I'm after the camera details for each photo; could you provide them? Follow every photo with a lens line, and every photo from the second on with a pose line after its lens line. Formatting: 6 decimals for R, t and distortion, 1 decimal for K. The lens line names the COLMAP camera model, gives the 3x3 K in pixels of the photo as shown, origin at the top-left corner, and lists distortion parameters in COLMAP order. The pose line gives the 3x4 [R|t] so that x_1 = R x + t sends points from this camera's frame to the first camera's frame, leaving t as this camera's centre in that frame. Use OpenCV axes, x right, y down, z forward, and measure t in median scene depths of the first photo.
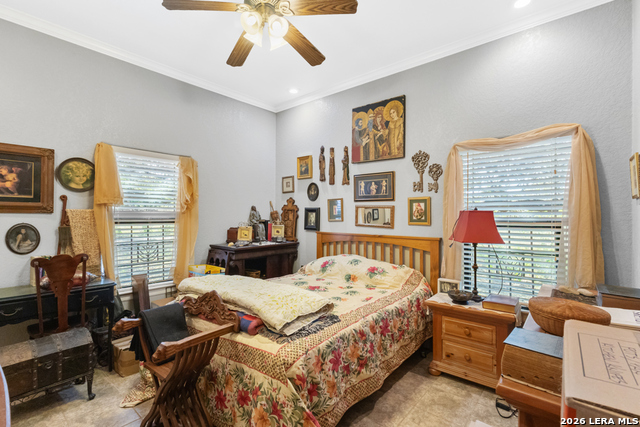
lens RADIAL K [[295.2, 0, 318.6], [0, 295.2, 212.5], [0, 0, 1]] dist [-0.001728, 0.000845]
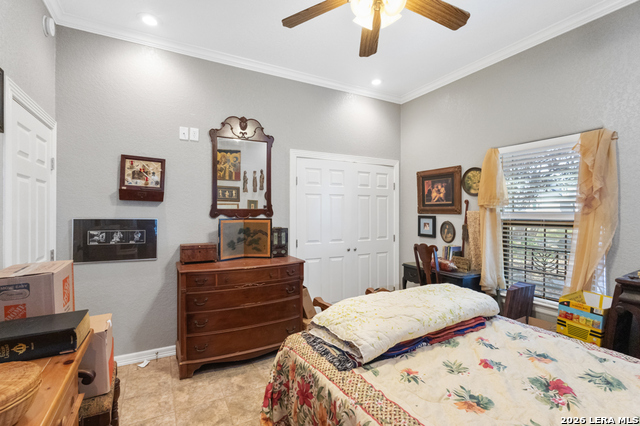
lens RADIAL K [[295.2, 0, 319.2], [0, 295.2, 213.5], [0, 0, 1]] dist [-0.001728, 0.000845]
pose [[-0.360823, -0.001455, -0.932633, 0.542314], [0.006378, 0.999972, -0.004028, 0.000192], [0.932613, -0.007402, -0.360803, 0.889403]]
